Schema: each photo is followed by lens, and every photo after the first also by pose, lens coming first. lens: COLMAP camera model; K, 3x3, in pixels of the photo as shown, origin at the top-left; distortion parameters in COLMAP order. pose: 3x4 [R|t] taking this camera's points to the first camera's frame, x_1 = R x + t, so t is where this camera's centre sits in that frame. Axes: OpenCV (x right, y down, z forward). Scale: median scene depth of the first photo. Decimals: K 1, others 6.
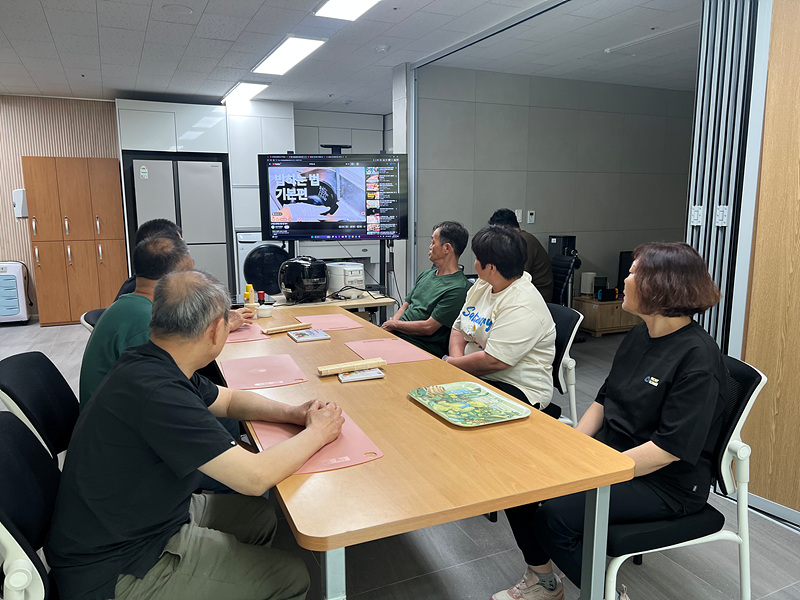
lens RADIAL K [[605.3, 0, 400.4], [0, 605.3, 302.5], [0, 0, 1]] dist [0.036309, -0.015771]
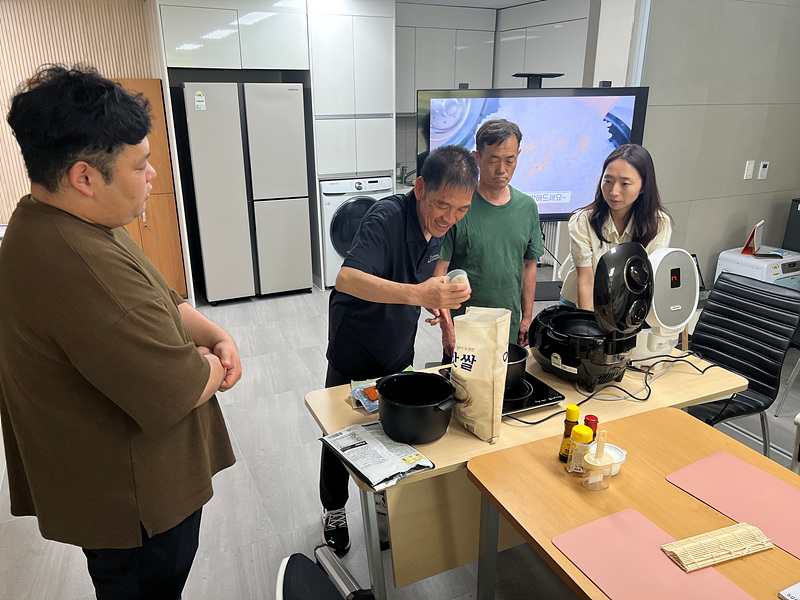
lens RADIAL K [[605.3, 0, 393.0], [0, 605.3, 297.5], [0, 0, 1]] dist [0.036309, -0.015771]
pose [[0.999995, 0.002693, 0.001739, -0.191472], [-0.002937, 0.987098, 0.160090, -0.098934], [-0.001285, -0.160095, 0.987101, 0.259270]]
